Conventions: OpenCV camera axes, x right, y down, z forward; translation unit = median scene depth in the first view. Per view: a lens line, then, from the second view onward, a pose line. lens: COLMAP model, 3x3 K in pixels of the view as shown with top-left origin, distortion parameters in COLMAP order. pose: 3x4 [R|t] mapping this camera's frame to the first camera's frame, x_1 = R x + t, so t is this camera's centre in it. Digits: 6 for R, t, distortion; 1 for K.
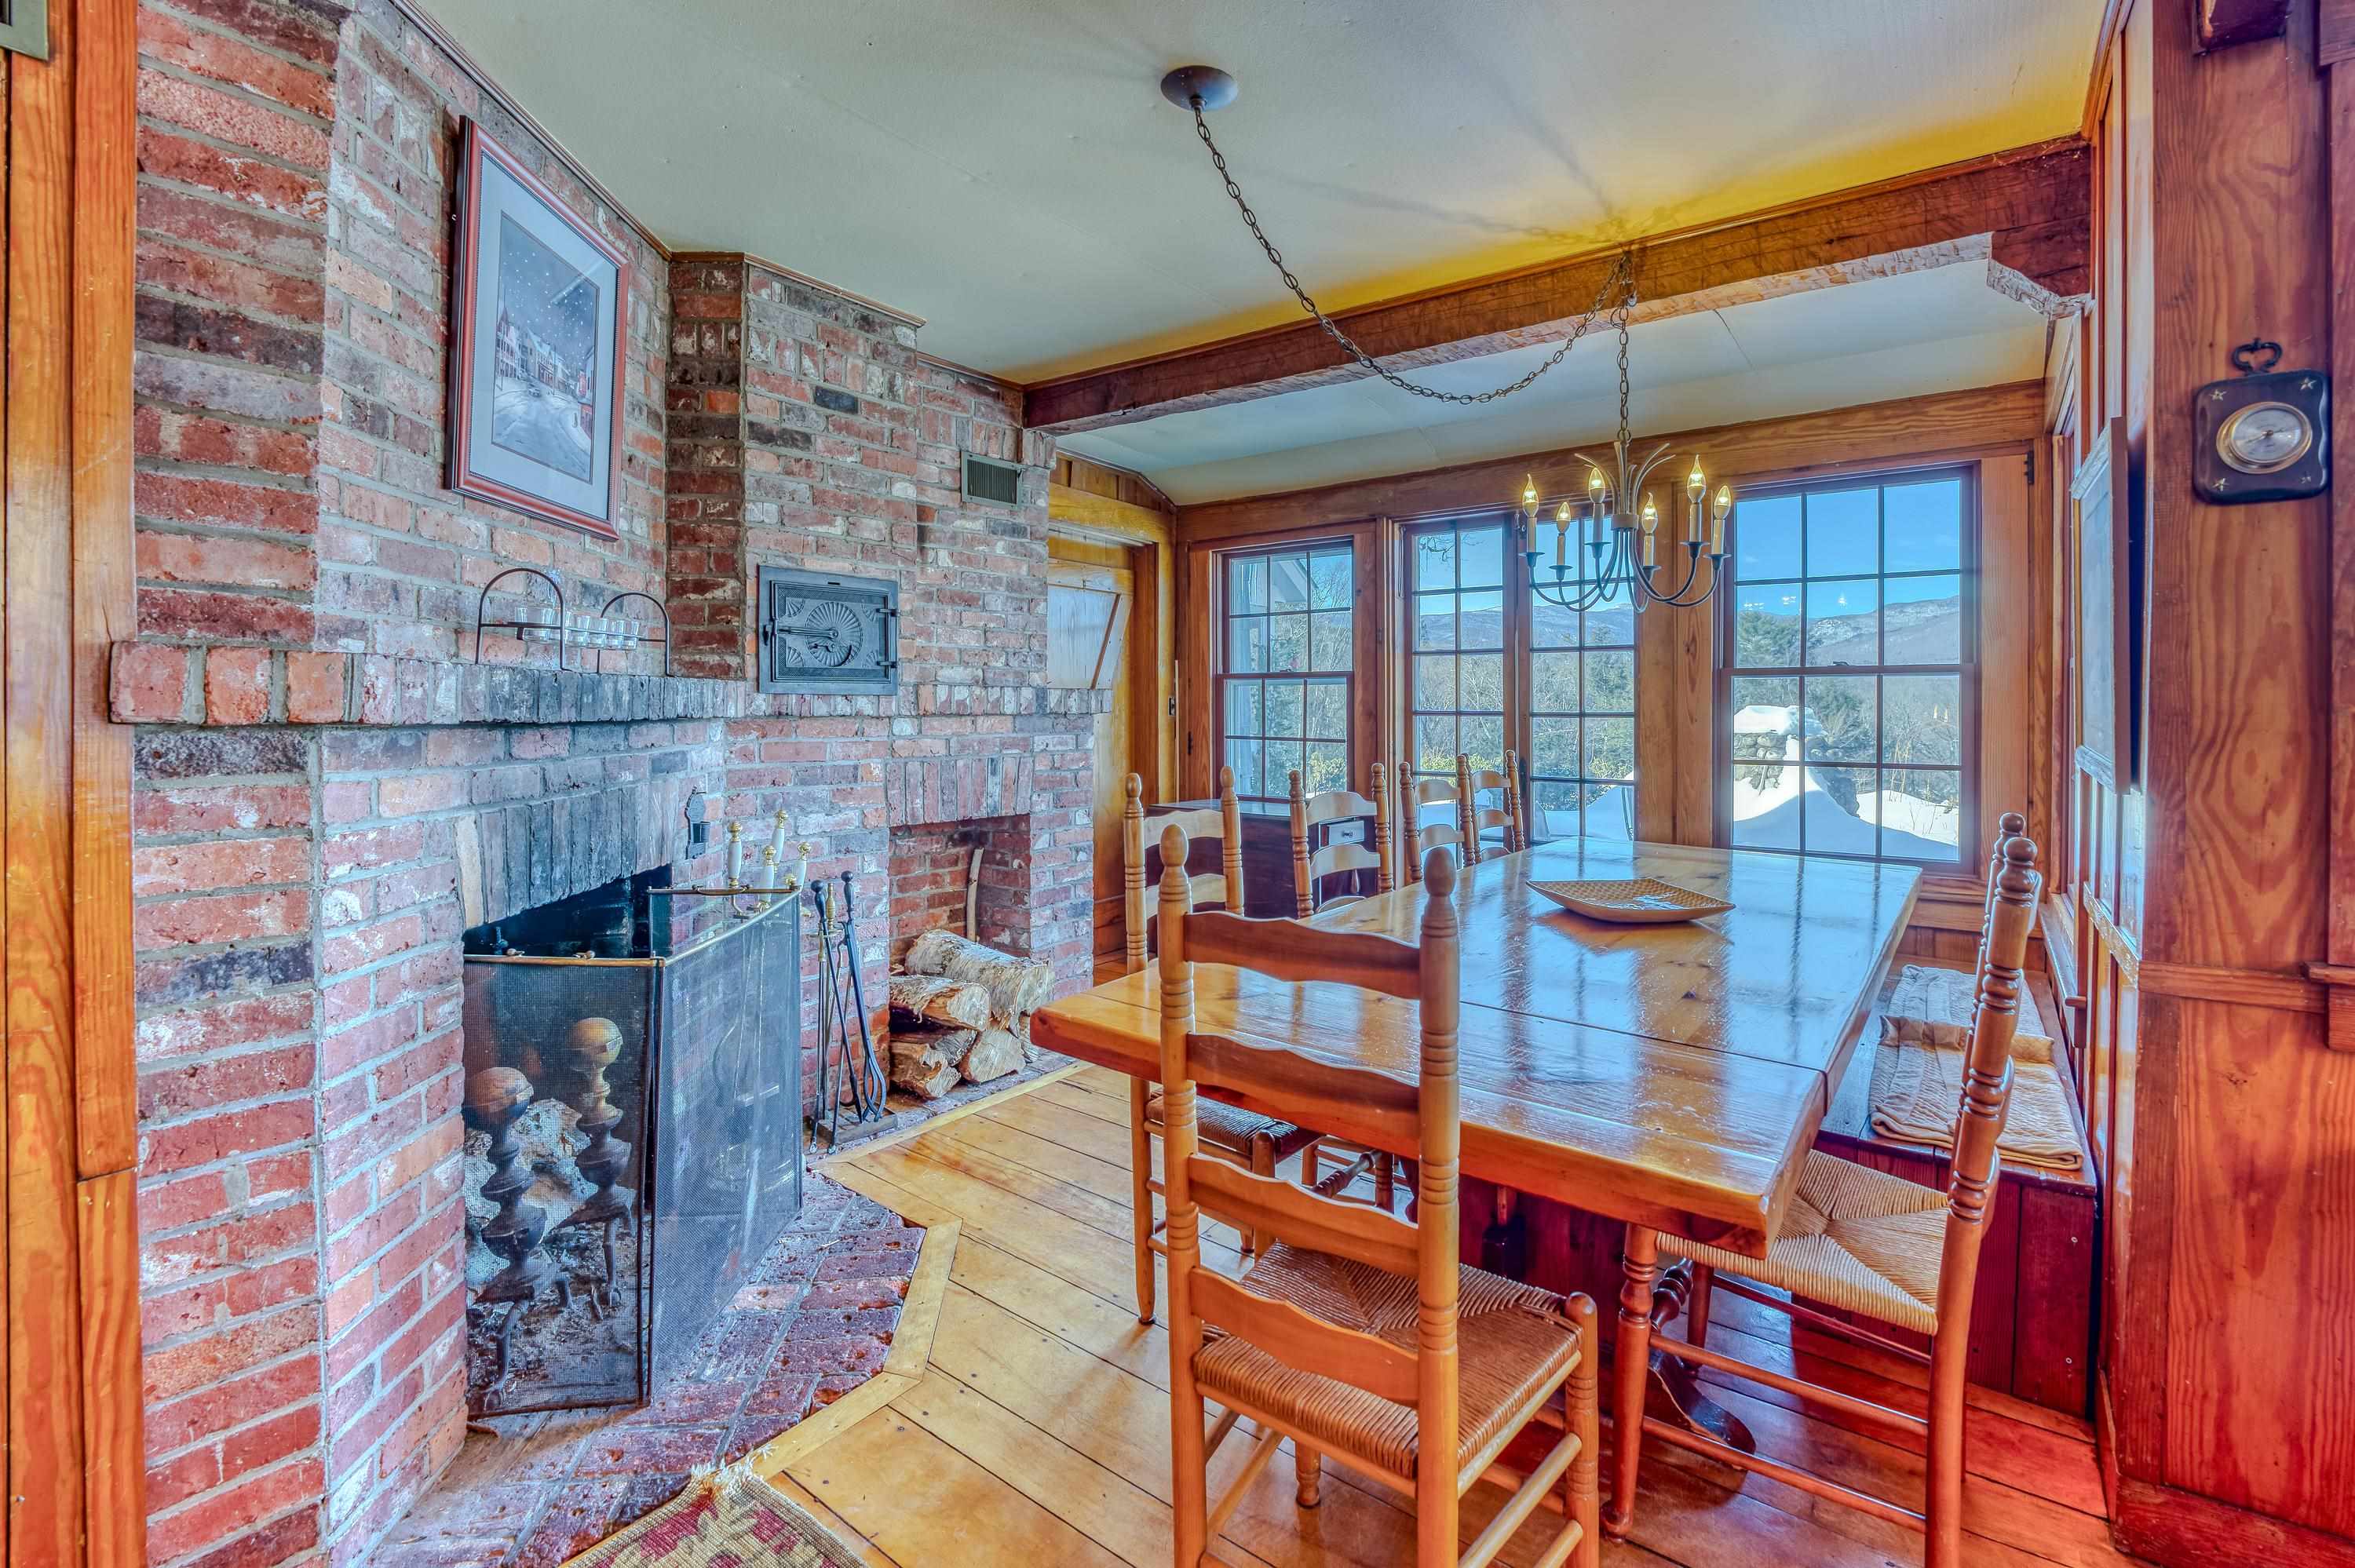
lens RADIAL K [[1016.7, 0, 1264.5], [0, 1016.7, 710.6], [0, 0, 1]] dist [-0.018664, 0.000260]
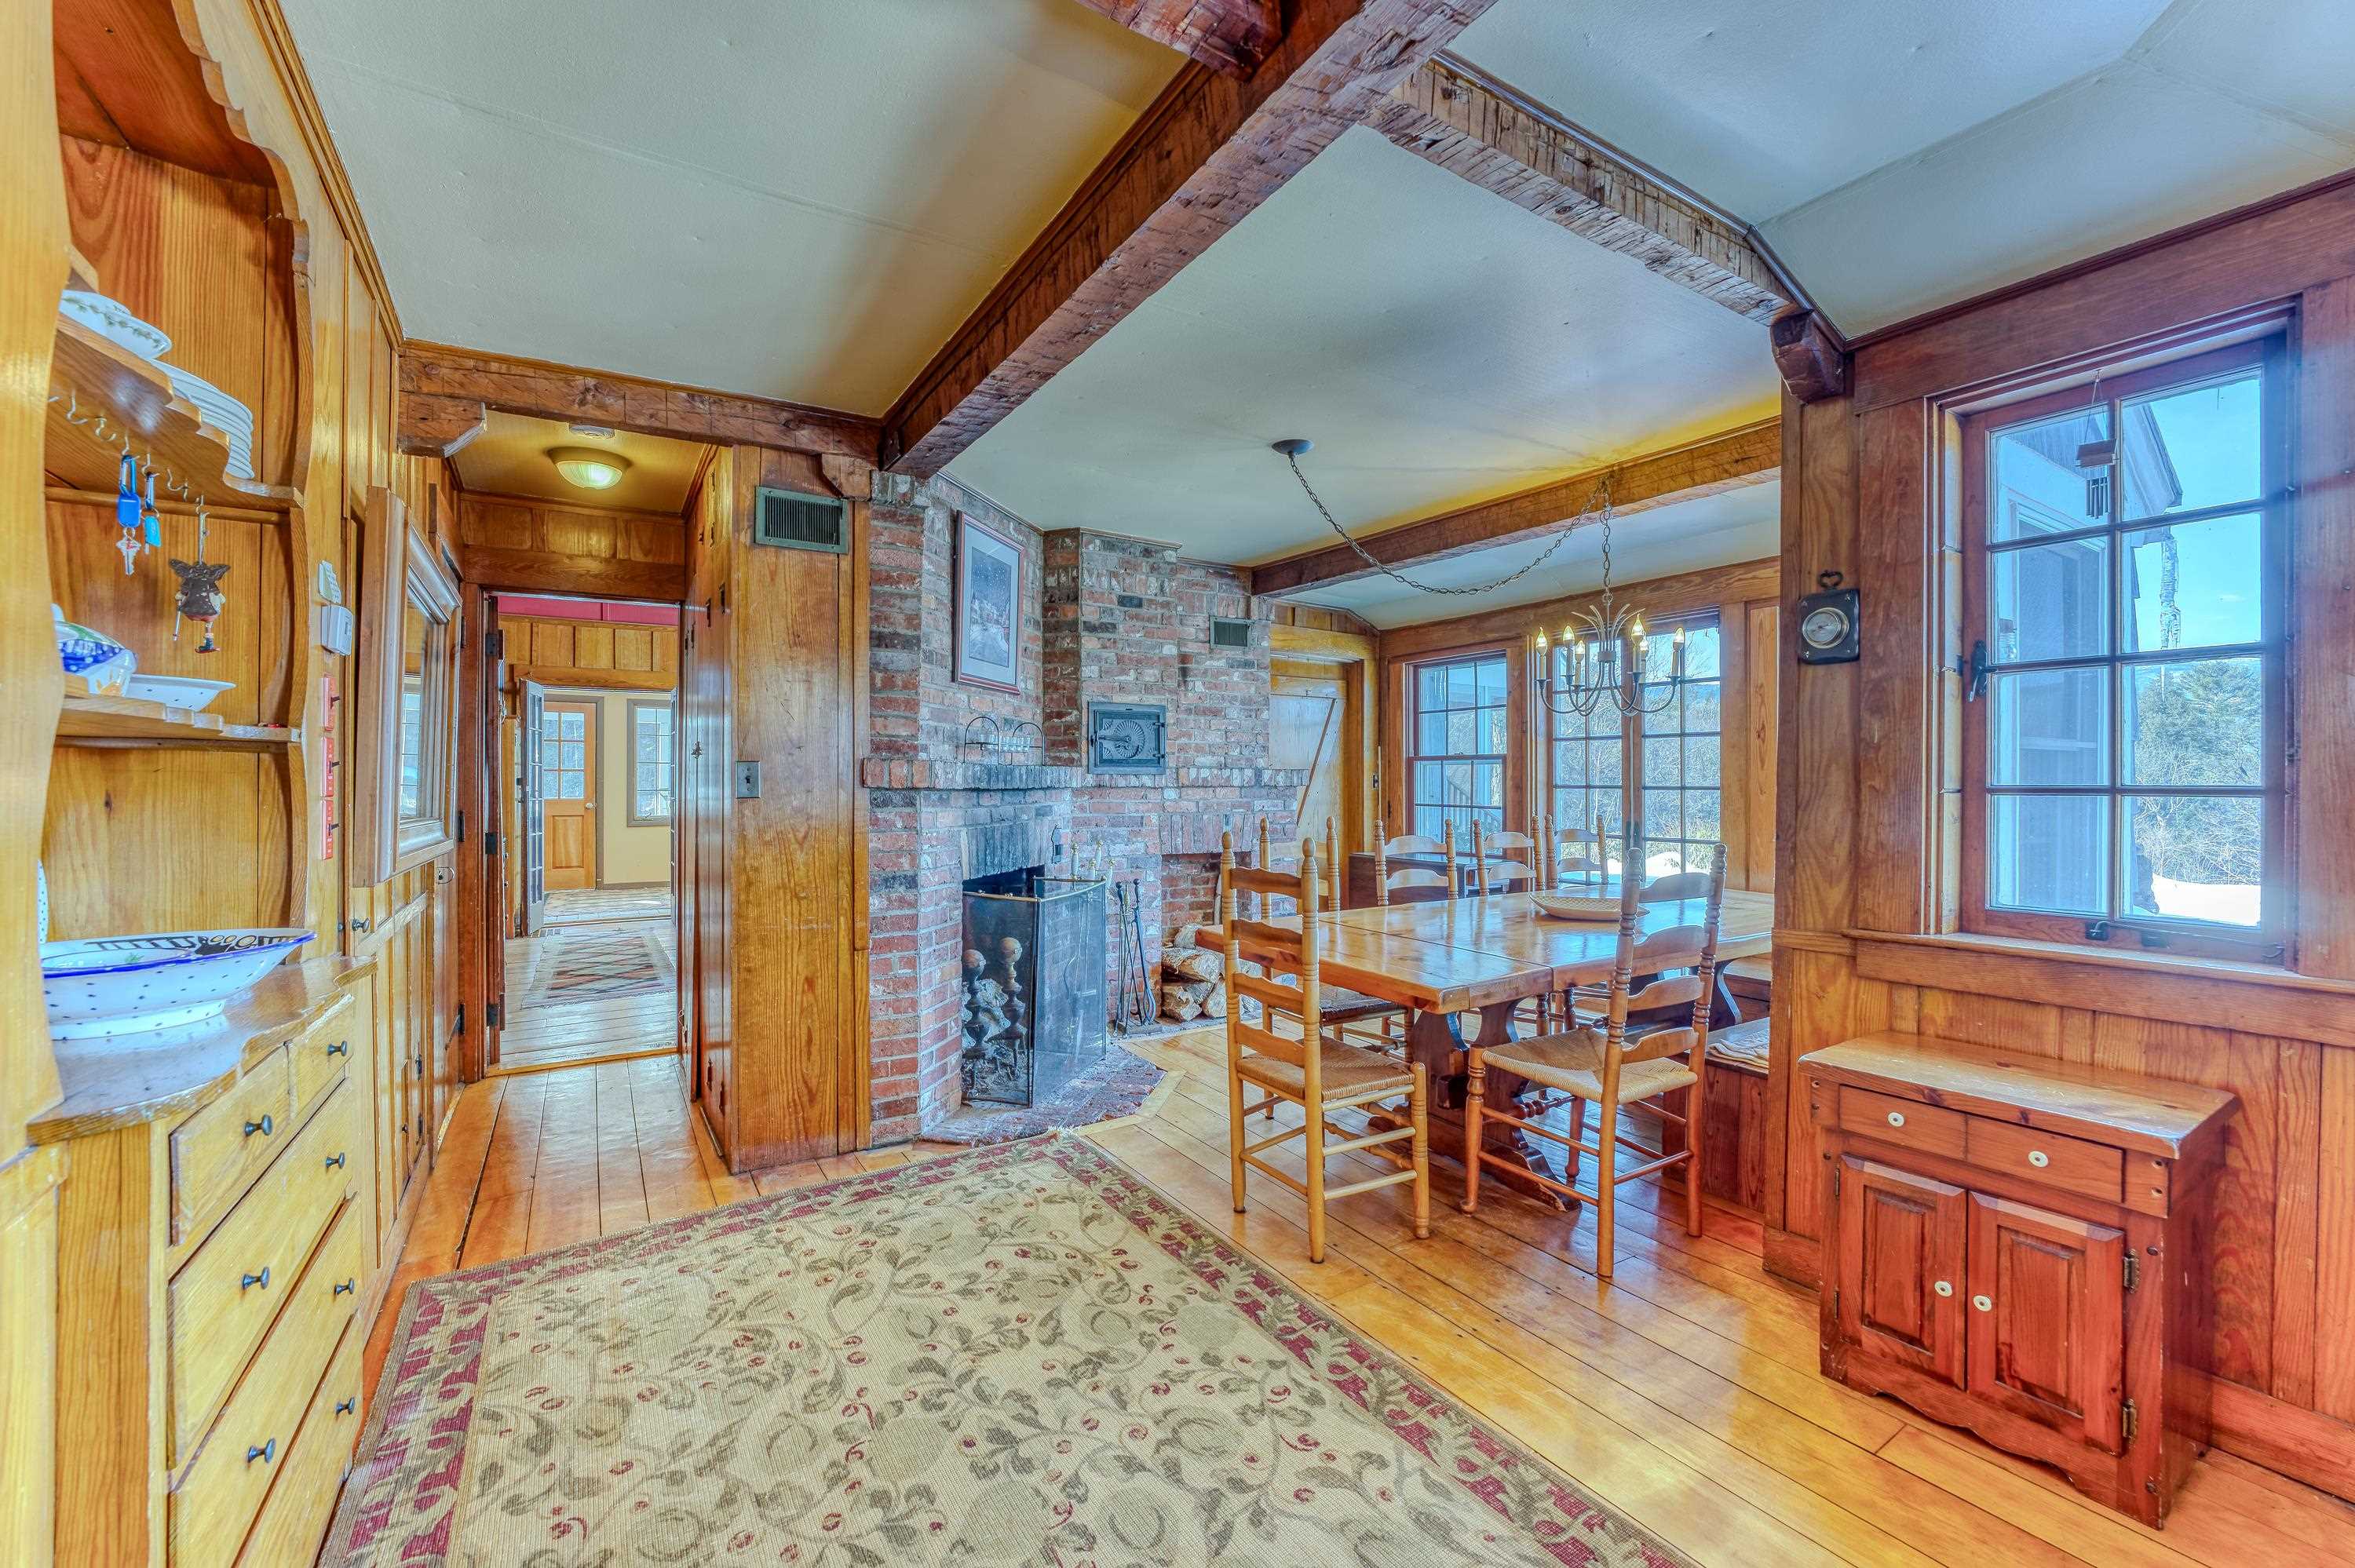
lens RADIAL K [[951.4, 0, 1177.5], [0, 951.4, 784.0], [0, 0, 1]] dist [-0.000234, 0.000008]
pose [[0.922111, 0.000809, -0.386924, 0.292083], [-0.001238, 0.999999, -0.000860, 0.001806], [0.386923, 0.001272, 0.922111, -0.481881]]
